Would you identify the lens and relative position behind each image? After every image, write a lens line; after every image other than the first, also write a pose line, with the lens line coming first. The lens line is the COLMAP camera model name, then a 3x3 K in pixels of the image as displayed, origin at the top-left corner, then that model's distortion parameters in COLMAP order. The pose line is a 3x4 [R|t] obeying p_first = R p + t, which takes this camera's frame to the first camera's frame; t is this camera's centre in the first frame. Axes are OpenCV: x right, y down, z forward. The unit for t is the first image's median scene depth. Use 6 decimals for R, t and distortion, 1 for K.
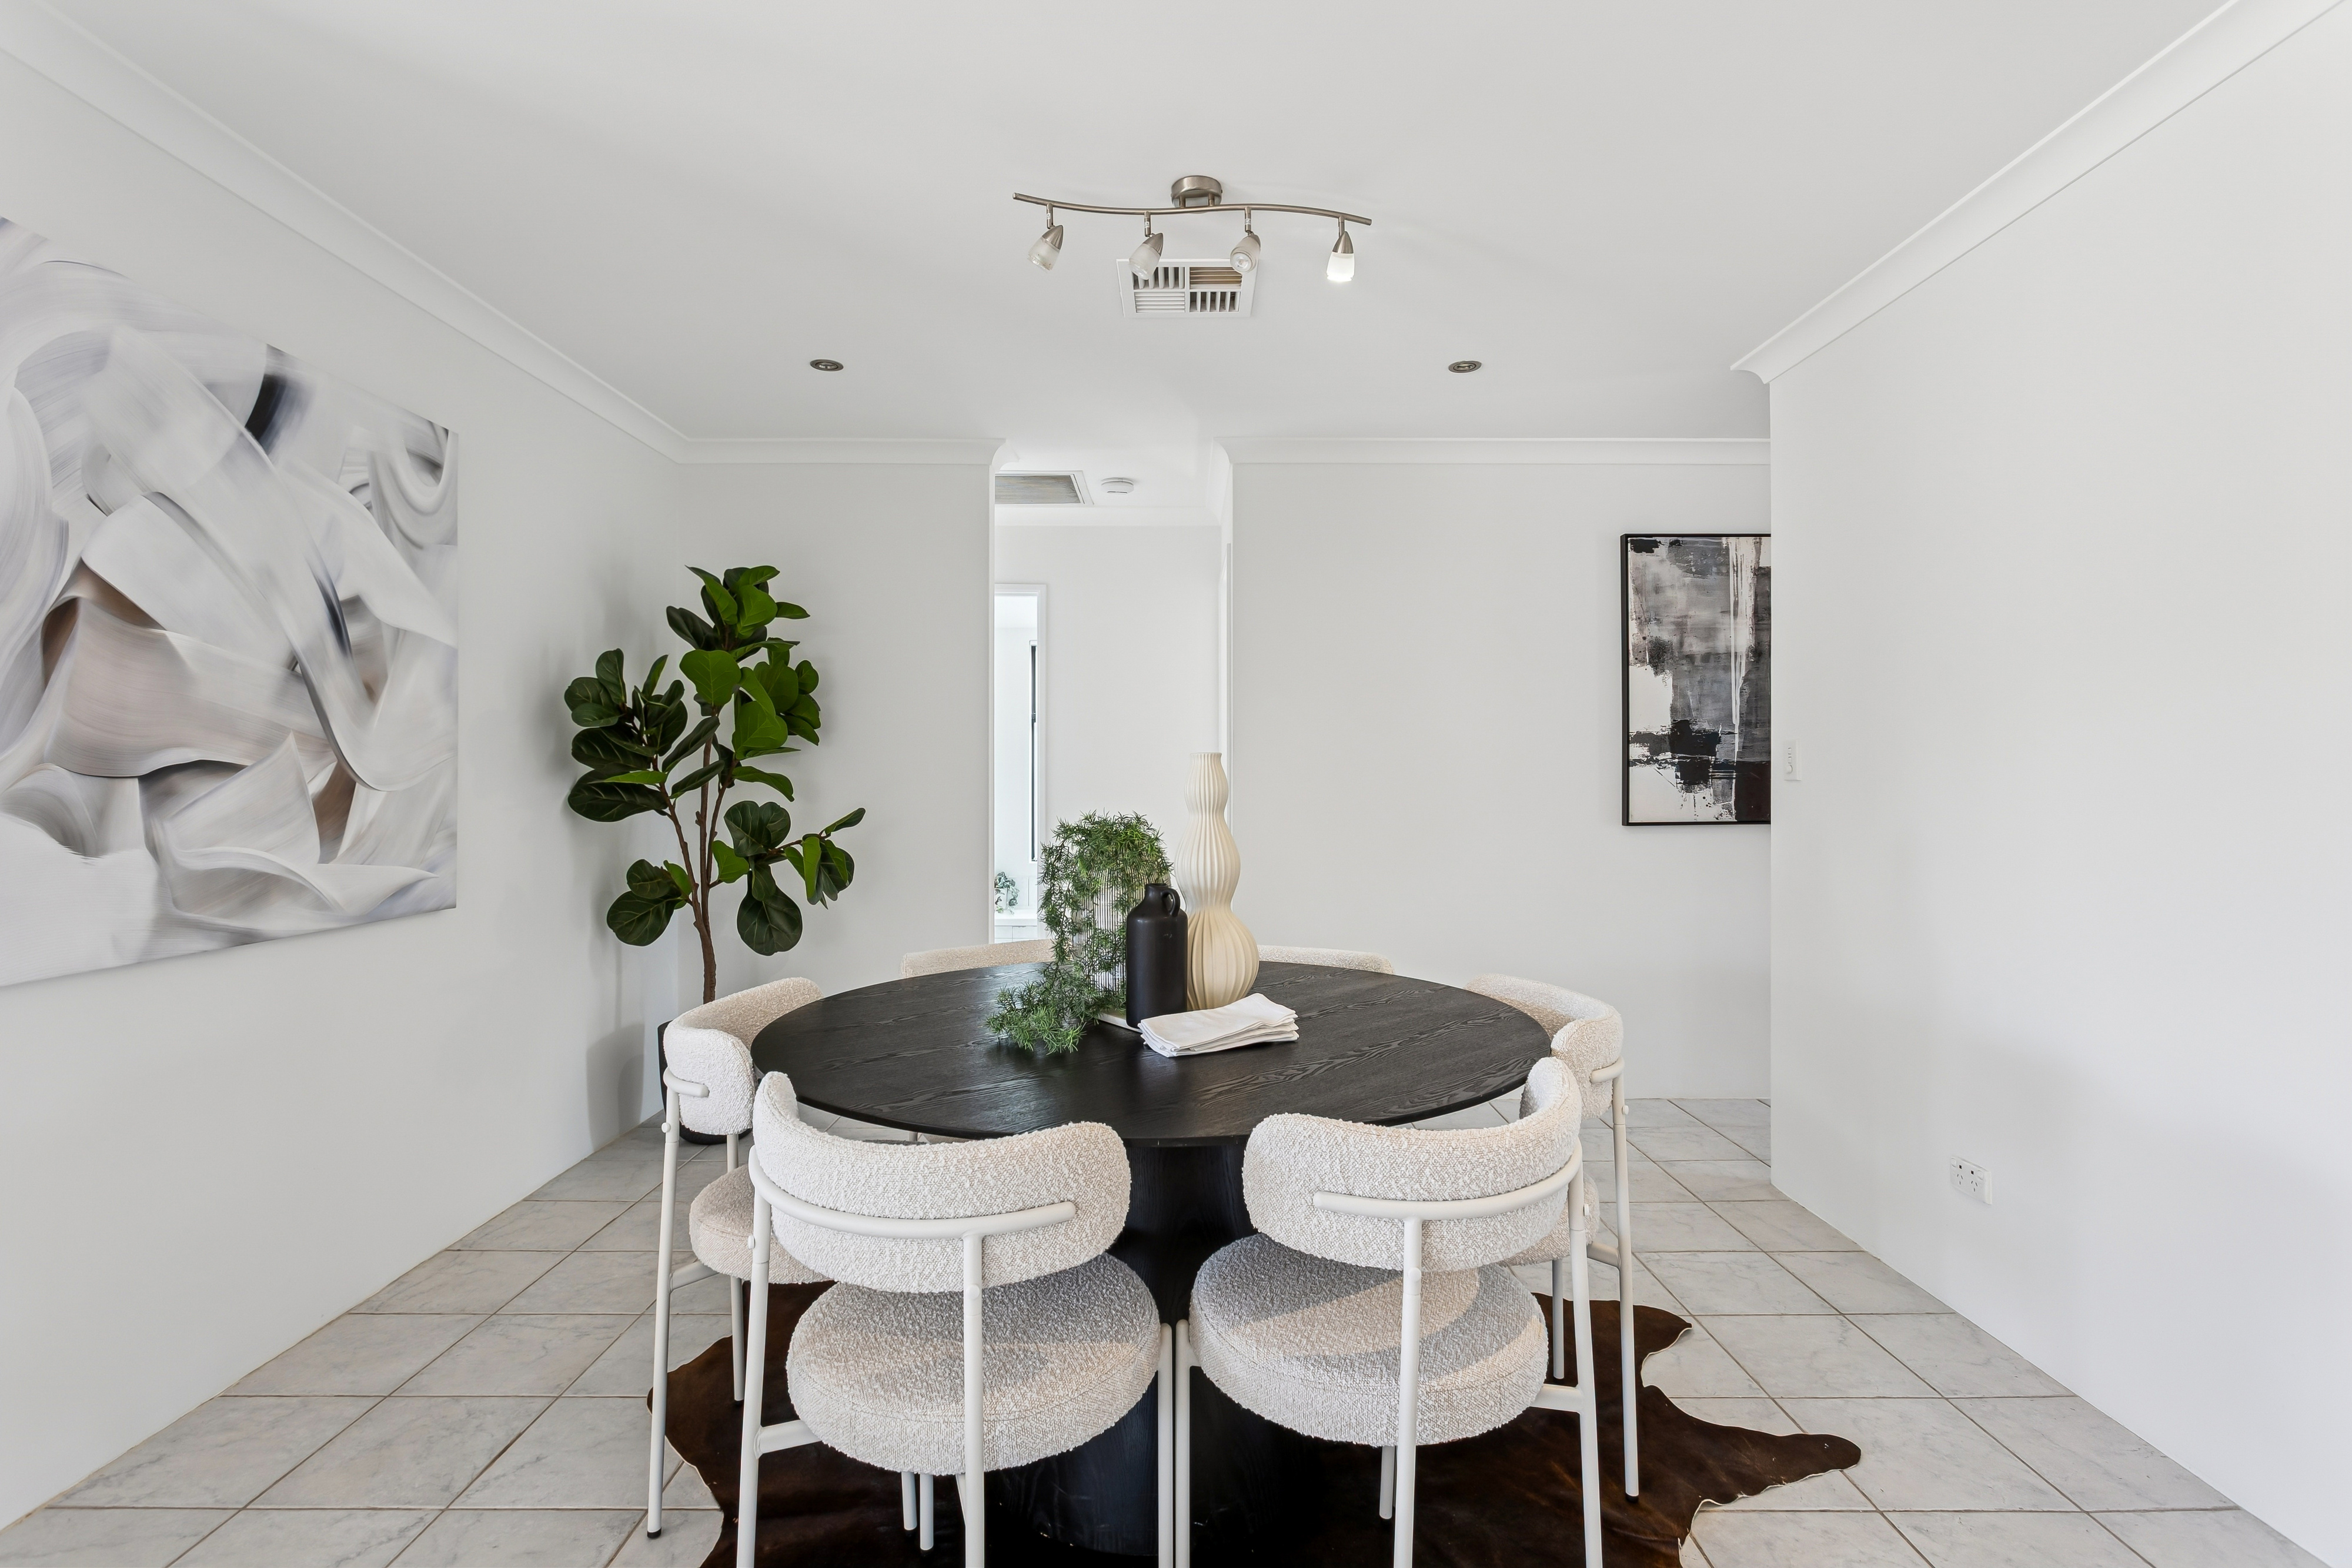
lens RADIAL K [[1122.9, 0, 1171.8], [0, 1122.9, 776.7], [0, 0, 1]] dist [-0.009598, 0.000453]
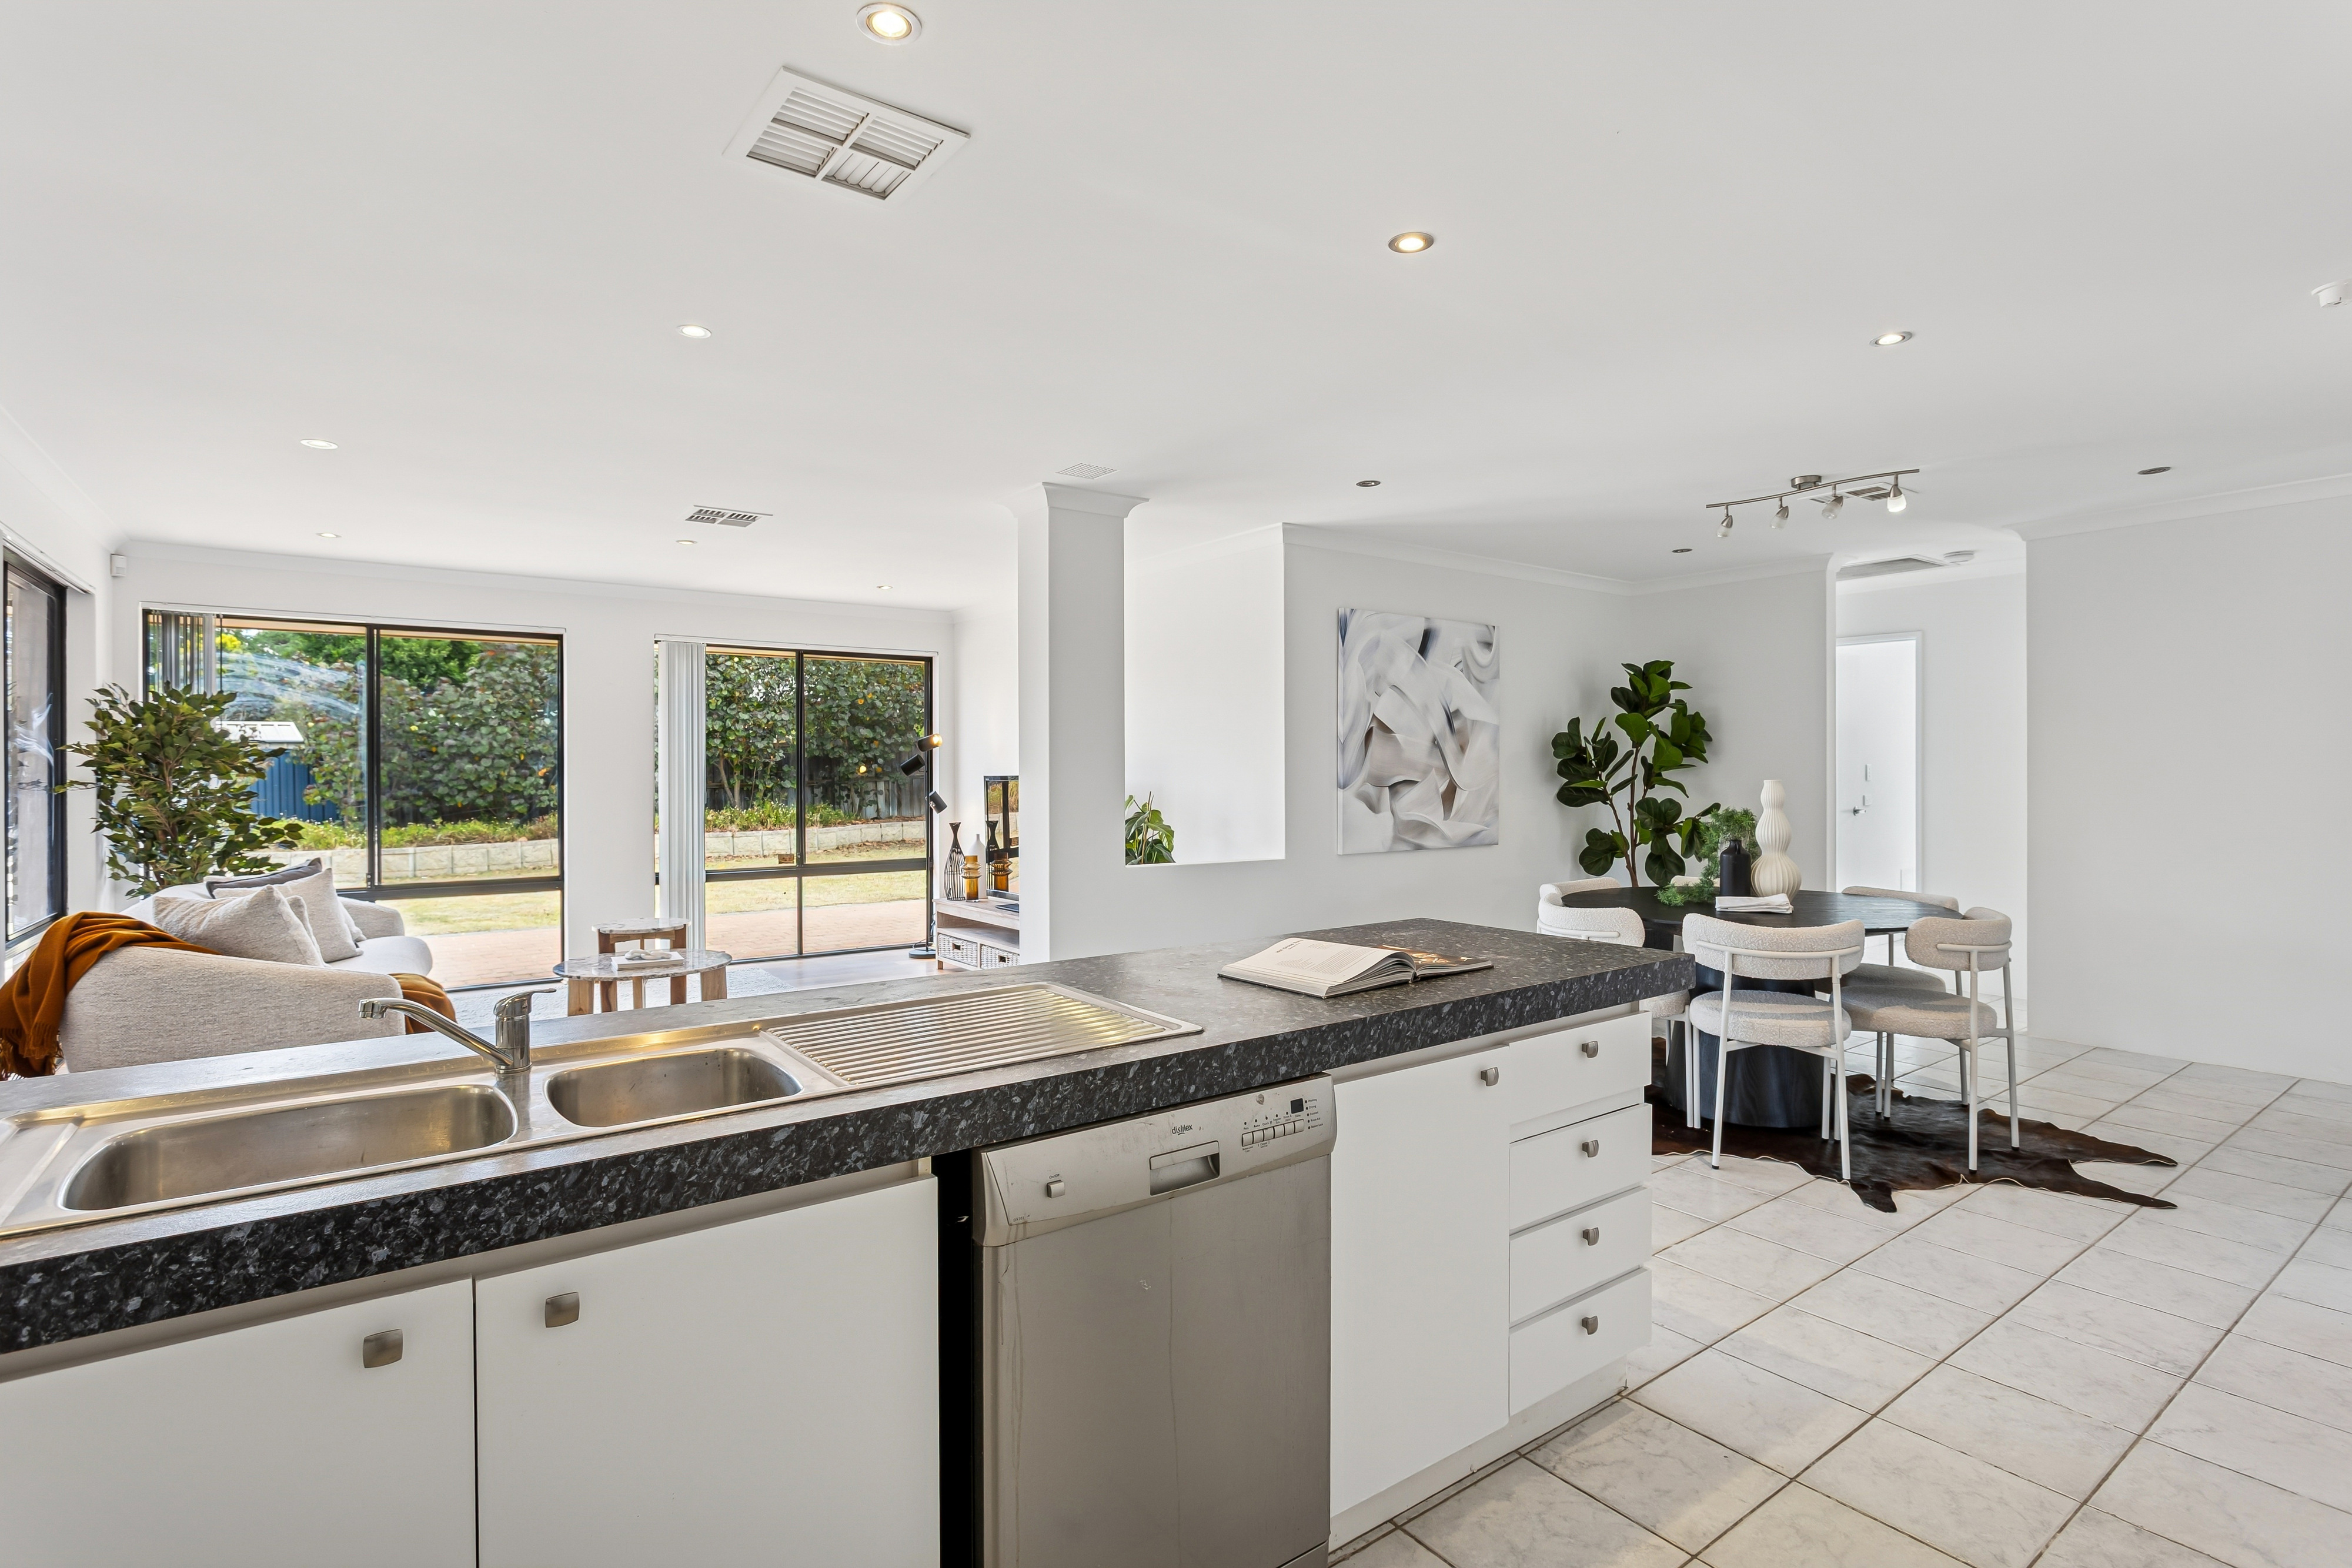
lens RADIAL K [[1122.9, 0, 1172.2], [0, 1122.9, 778.1], [0, 0, 1]] dist [-0.009598, 0.000453]
pose [[0.591557, 0.003260, -0.806256, 0.793342], [0.004143, 0.999966, 0.007083, -0.032325], [0.806252, -0.007531, 0.591524, -0.855805]]
